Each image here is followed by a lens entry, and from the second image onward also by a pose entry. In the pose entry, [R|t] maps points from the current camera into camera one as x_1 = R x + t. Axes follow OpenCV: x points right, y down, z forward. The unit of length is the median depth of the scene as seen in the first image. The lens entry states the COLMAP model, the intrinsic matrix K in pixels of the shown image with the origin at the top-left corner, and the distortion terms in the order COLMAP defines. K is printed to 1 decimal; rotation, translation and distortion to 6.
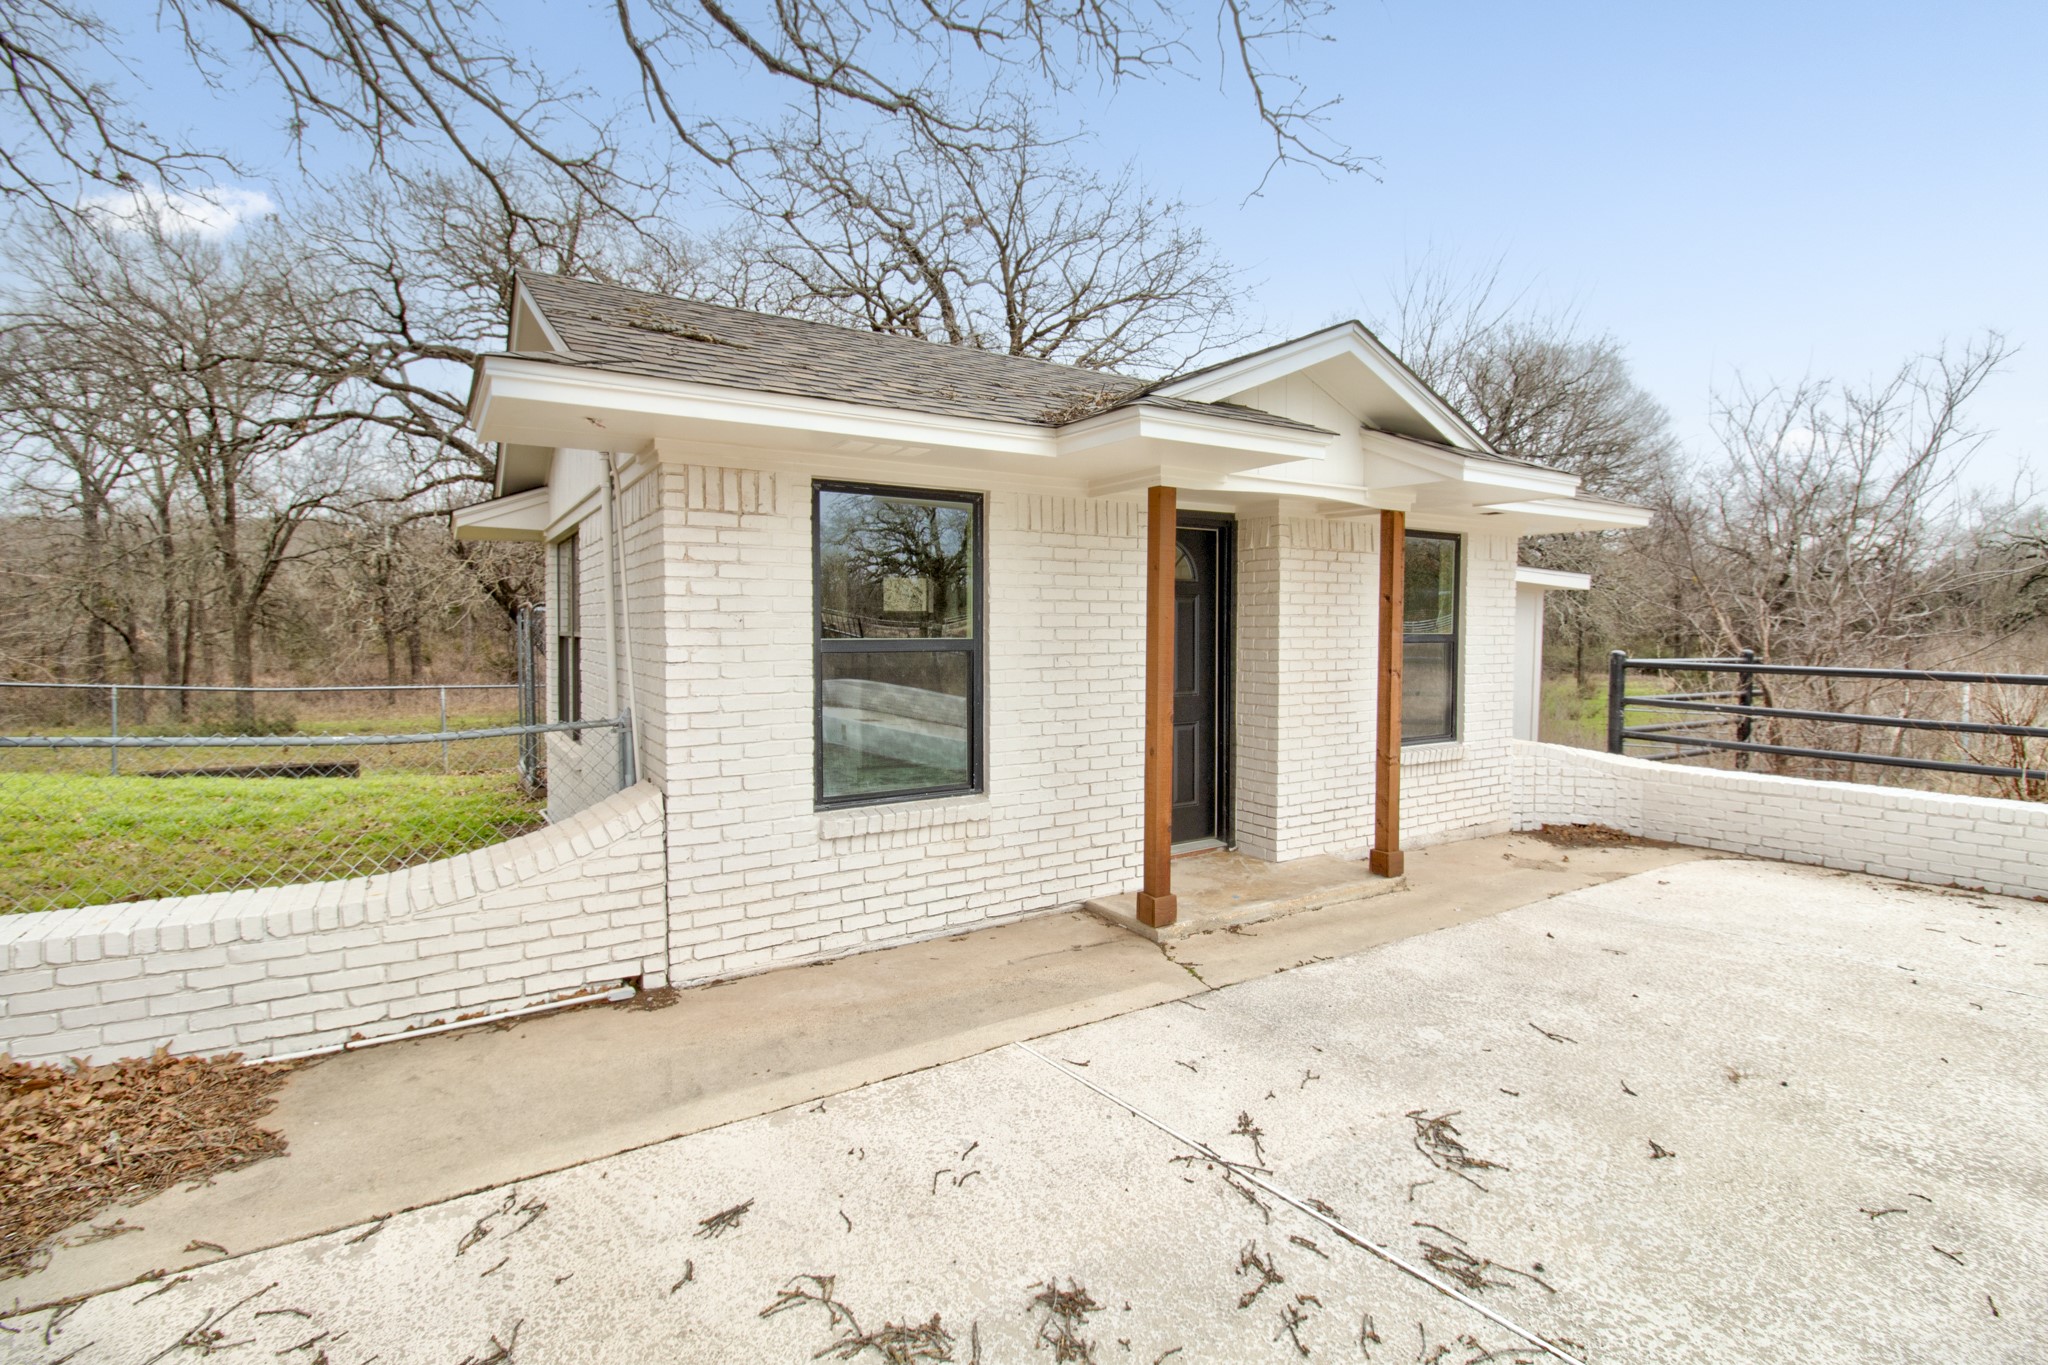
lens RADIAL K [[957.0, 0, 1022.9], [0, 957.0, 678.7], [0, 0, 1]] dist [0.001008, -0.000184]
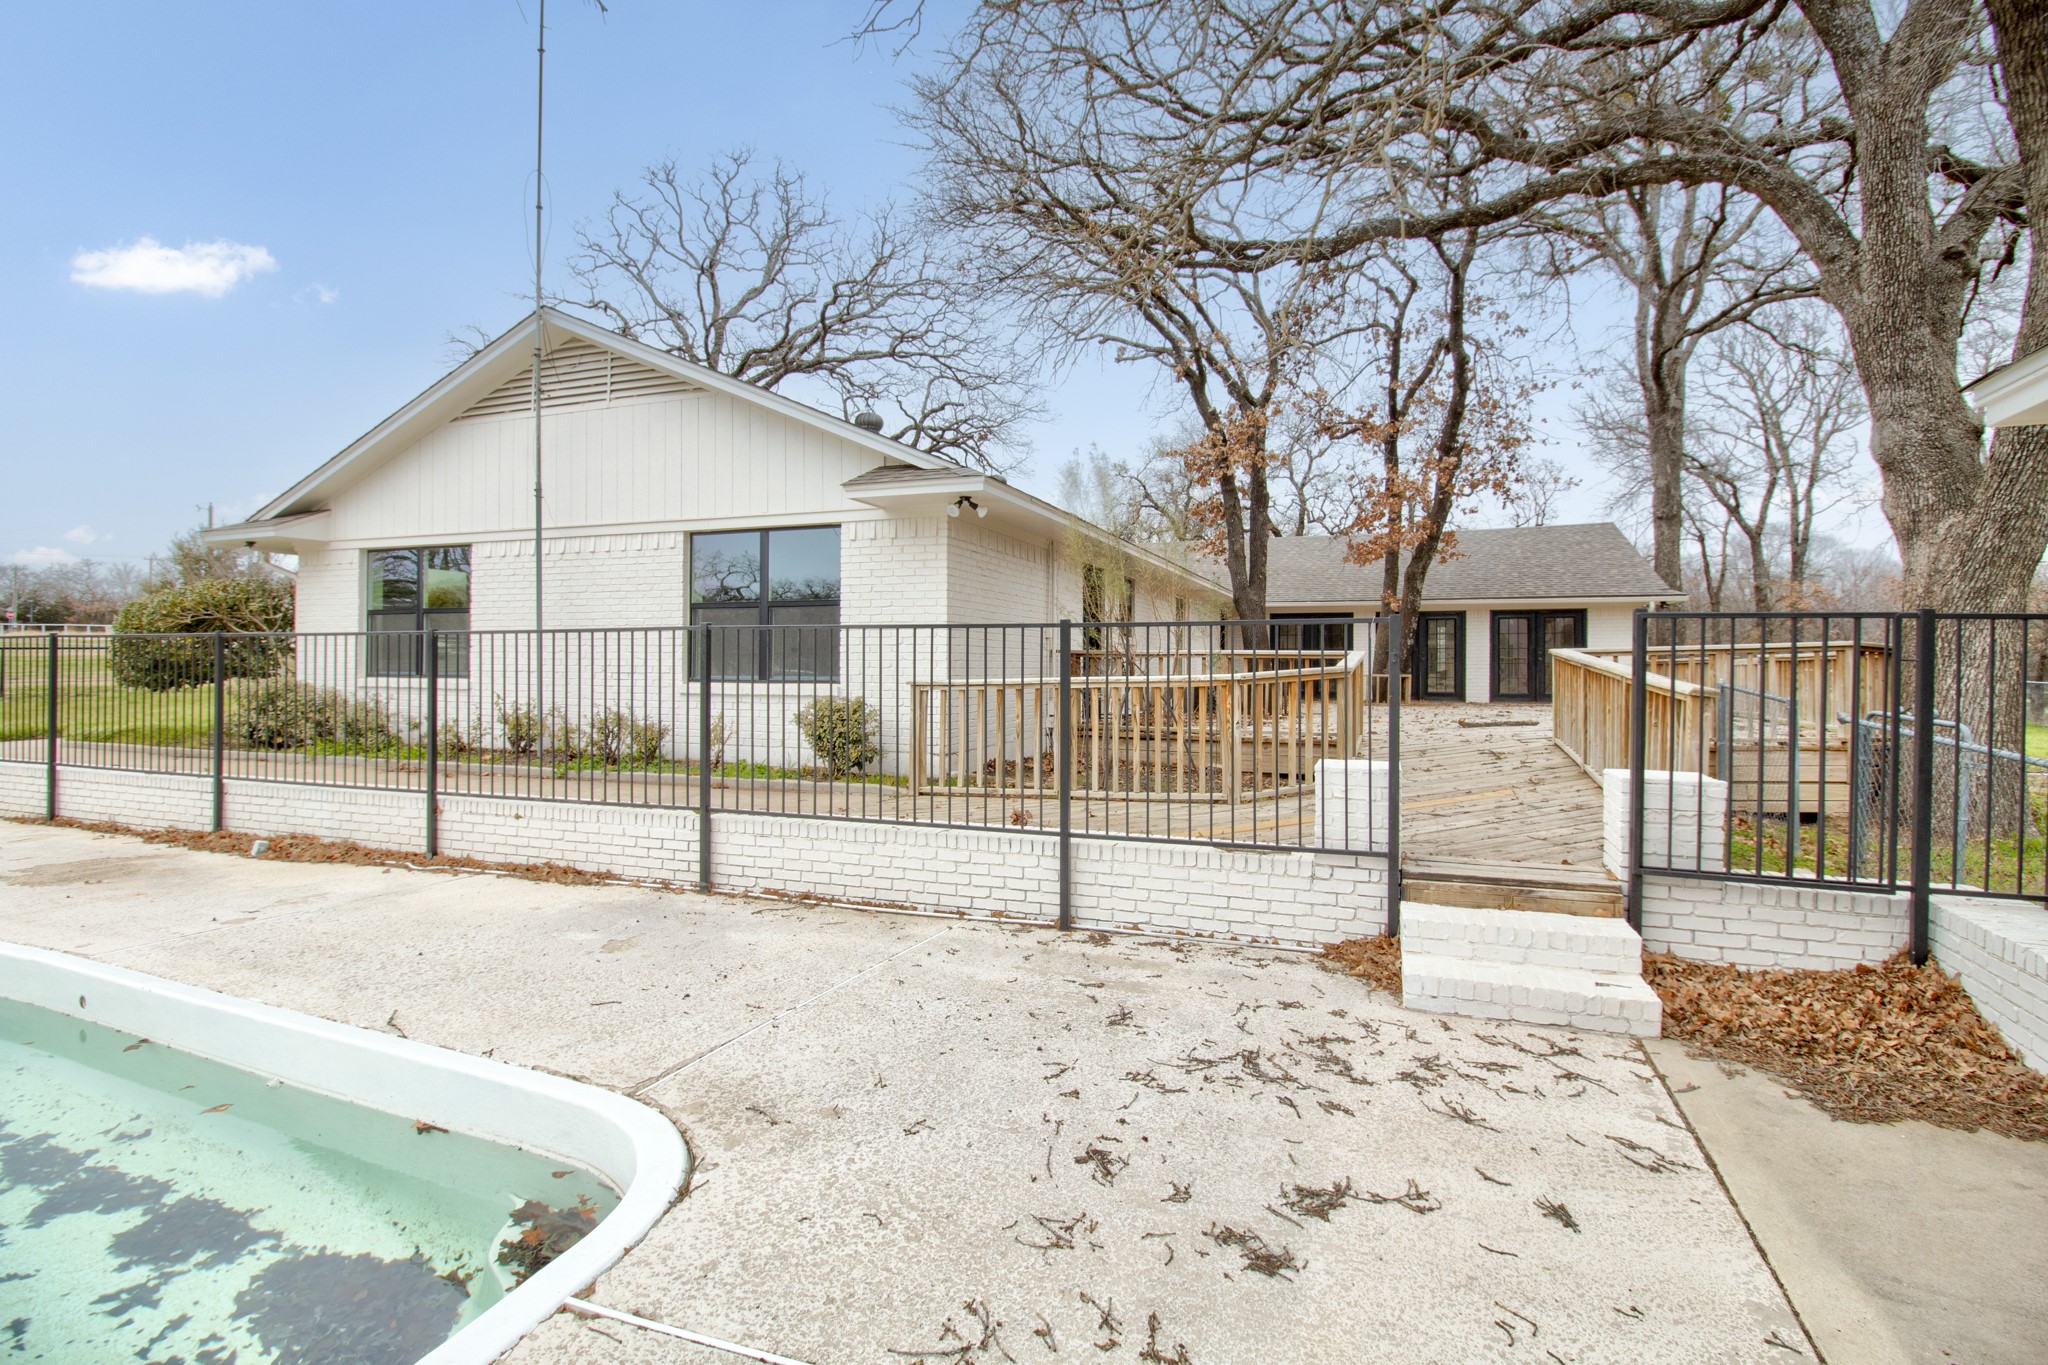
lens RADIAL K [[957.0, 0, 1028.4], [0, 957.0, 682.3], [0, 0, 1]] dist [0.001008, -0.000184]
pose [[-0.827999, -0.003866, -0.560716, 0.858683], [-0.034060, 0.998476, 0.043412, -0.081852], [0.559694, 0.055043, -0.826869, 1.604529]]
